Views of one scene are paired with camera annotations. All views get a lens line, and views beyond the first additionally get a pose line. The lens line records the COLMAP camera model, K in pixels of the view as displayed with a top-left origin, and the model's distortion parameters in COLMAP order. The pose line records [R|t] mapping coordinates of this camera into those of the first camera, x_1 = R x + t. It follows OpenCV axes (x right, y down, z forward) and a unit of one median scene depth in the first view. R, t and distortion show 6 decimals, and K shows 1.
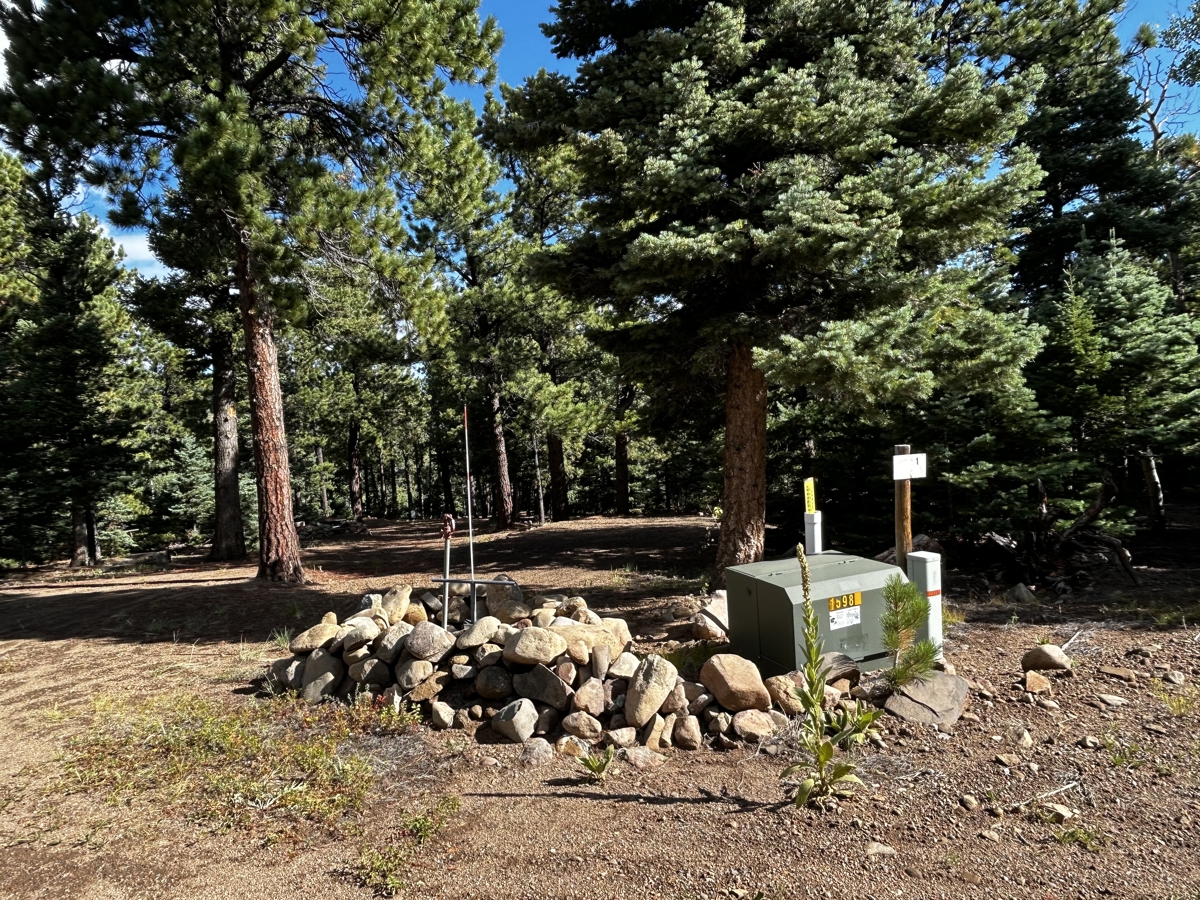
lens RADIAL K [[777.3, 0, 601.6], [0, 777.3, 451.2], [0, 0, 1]] dist [0.000612, 0.001889]
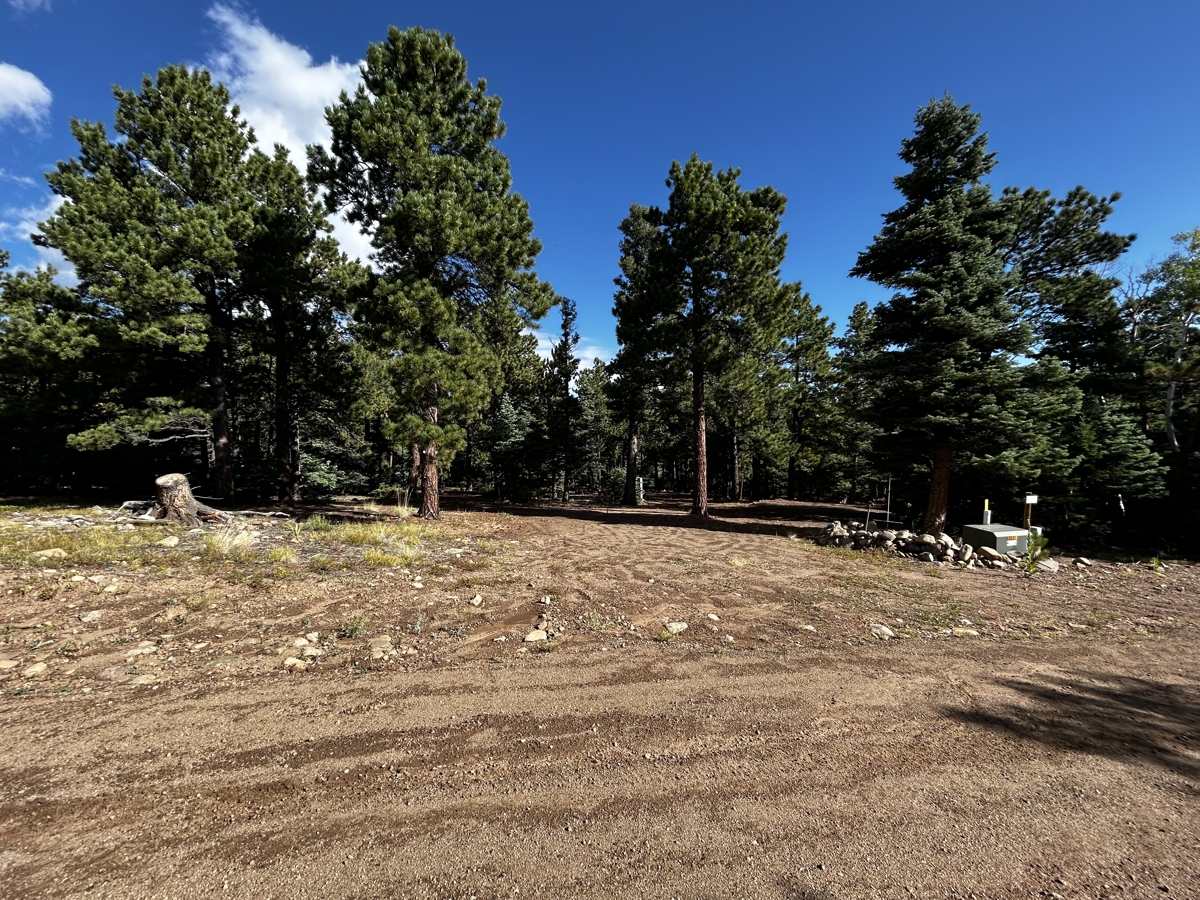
lens RADIAL K [[478.7, 0, 597.3], [0, 478.7, 448.8], [0, 0, 1]] dist [0.001113, -0.000031]
pose [[0.975511, 0.065630, -0.209929, -0.832992], [-0.066593, 0.997777, 0.002485, -0.064838], [0.209625, 0.011556, 0.977714, -1.146467]]
